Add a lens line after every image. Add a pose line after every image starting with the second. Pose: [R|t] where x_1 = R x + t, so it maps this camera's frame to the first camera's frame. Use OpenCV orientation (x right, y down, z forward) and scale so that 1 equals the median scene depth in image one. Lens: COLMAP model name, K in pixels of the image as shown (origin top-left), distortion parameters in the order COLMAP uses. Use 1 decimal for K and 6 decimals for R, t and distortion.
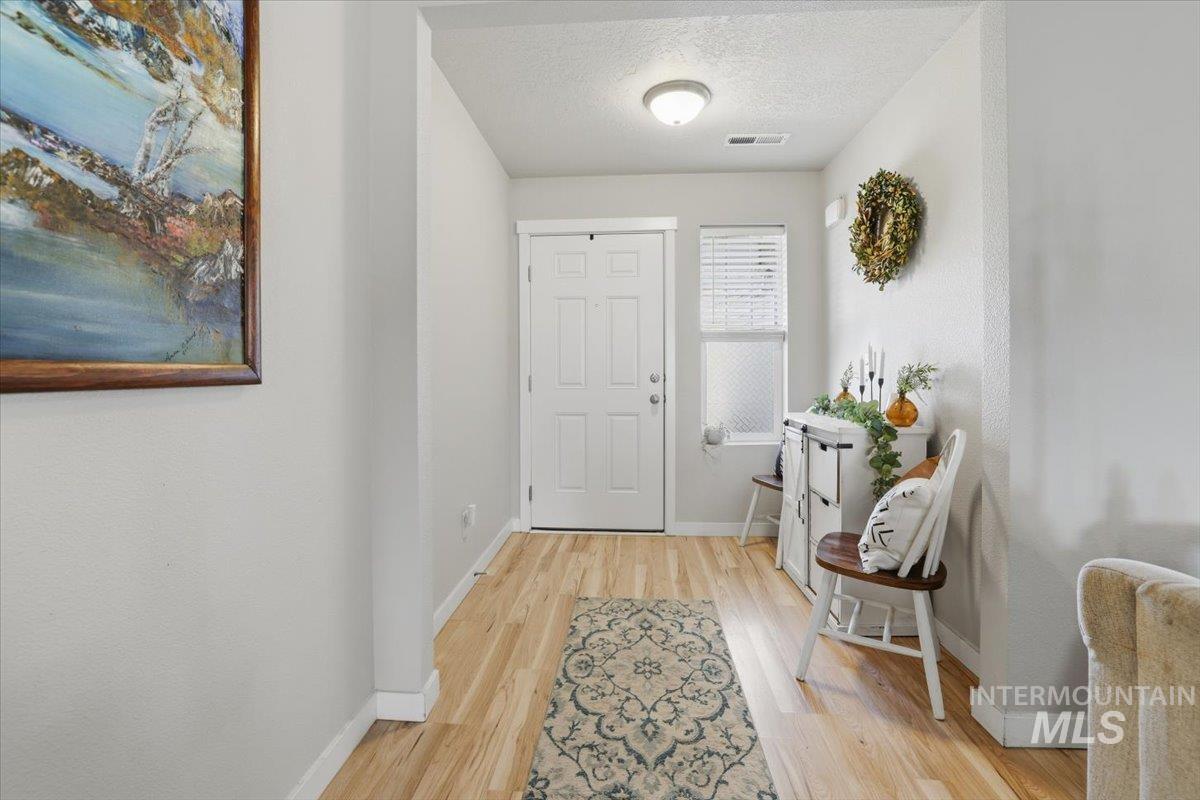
lens RADIAL K [[531.4, 0, 594.7], [0, 531.4, 383.6], [0, 0, 1]] dist [-0.050676, 0.016365]
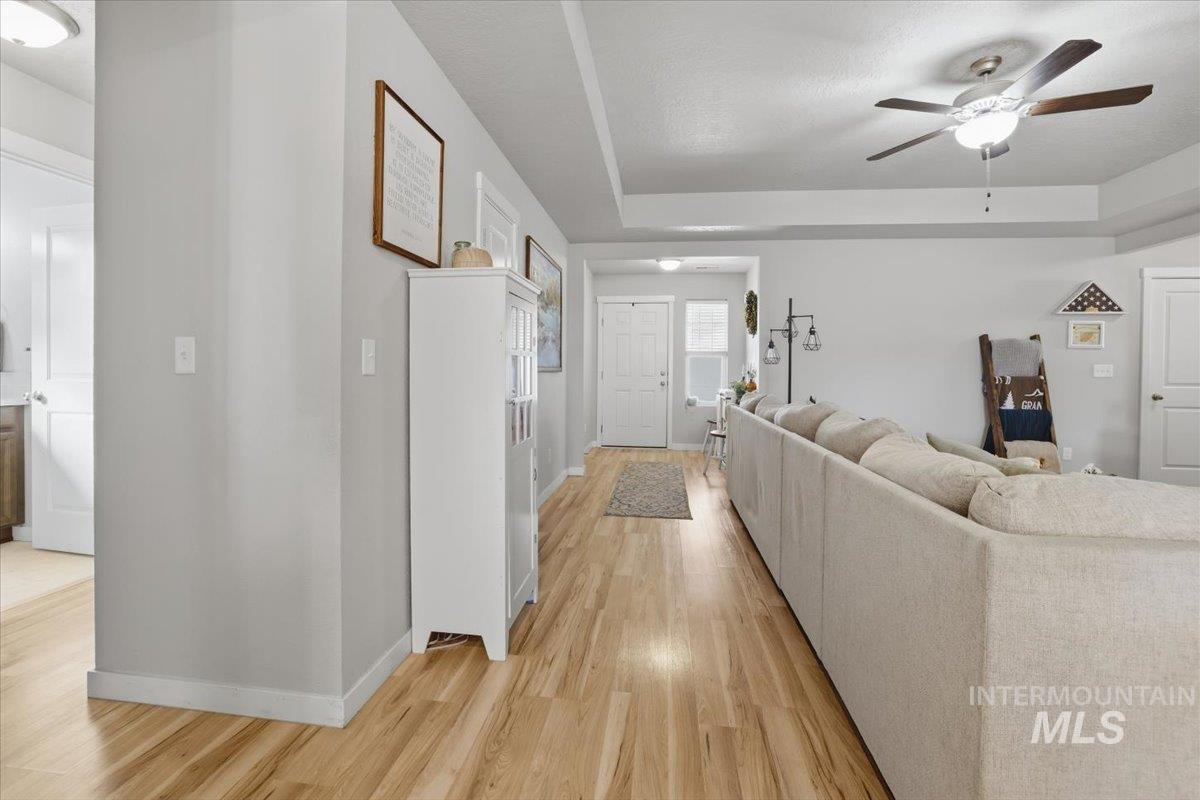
lens RADIAL K [[531.4, 0, 594.7], [0, 531.4, 383.6], [0, 0, 1]] dist [-0.050676, 0.016365]
pose [[0.998415, 0.013313, -0.054675, -0.038726], [-0.013268, 0.999911, 0.001181, 0.030595], [0.054685, -0.000454, 0.998504, -1.079747]]
